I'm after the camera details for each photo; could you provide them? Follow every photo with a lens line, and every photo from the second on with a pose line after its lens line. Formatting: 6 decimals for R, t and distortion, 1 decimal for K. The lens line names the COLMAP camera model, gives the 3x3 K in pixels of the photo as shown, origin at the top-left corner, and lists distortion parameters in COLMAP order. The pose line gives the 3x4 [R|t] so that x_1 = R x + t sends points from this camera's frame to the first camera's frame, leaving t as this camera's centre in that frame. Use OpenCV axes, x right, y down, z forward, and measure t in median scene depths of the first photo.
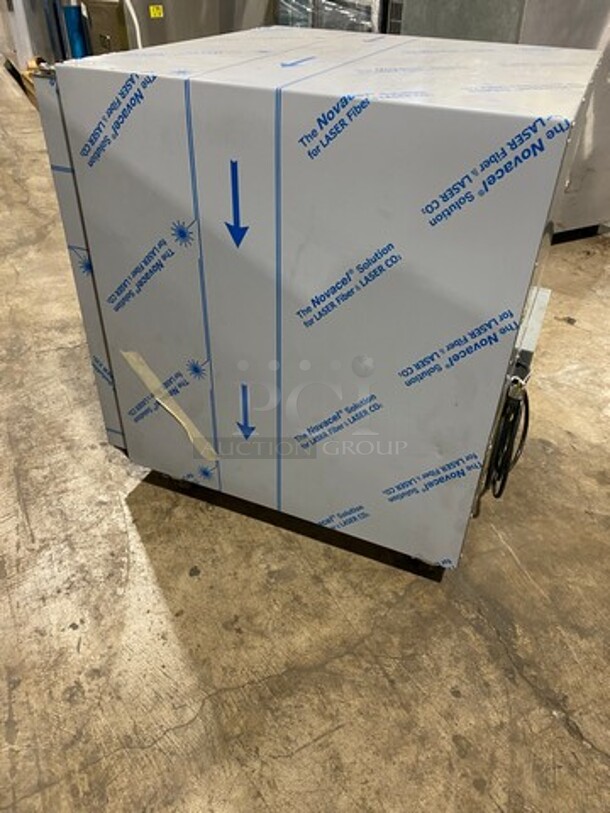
lens RADIAL K [[622.5, 0, 304.5], [0, 622.5, 412.5], [0, 0, 1]] dist [0.011074, -0.007783]
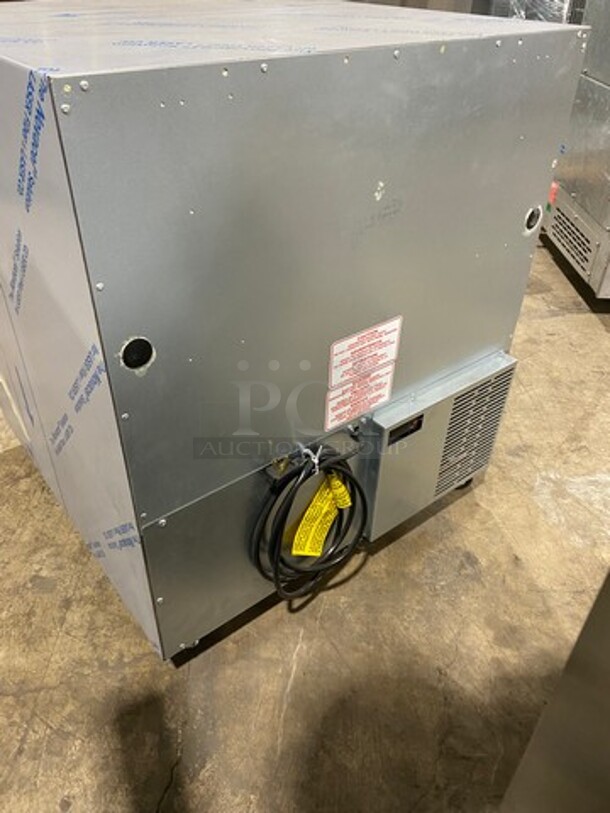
lens RADIAL K [[622.5, 0, 304.3], [0, 622.5, 399.8], [0, 0, 1]] dist [0.011074, -0.007783]
pose [[0.875876, 0.268167, -0.401159, 0.558060], [-0.277407, 0.960074, 0.036109, -0.126701], [0.394825, 0.079657, 0.915296, 0.284472]]
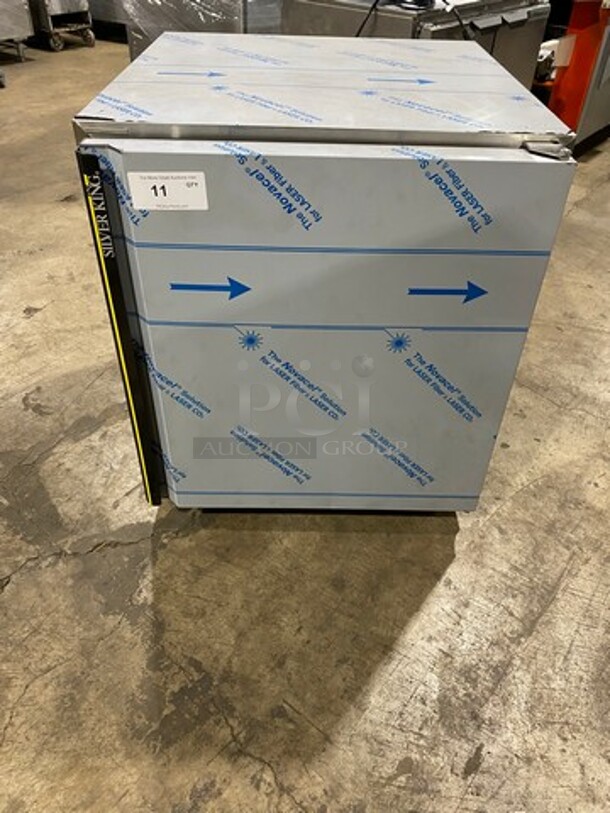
lens RADIAL K [[622.5, 0, 305.2], [0, 622.5, 406.7], [0, 0, 1]] dist [0.011074, -0.007783]
pose [[-0.395914, -0.616328, 0.680730, -0.817055], [0.513930, 0.465618, 0.720469, -0.909841], [-0.761005, 0.635091, 0.132405, 1.037429]]
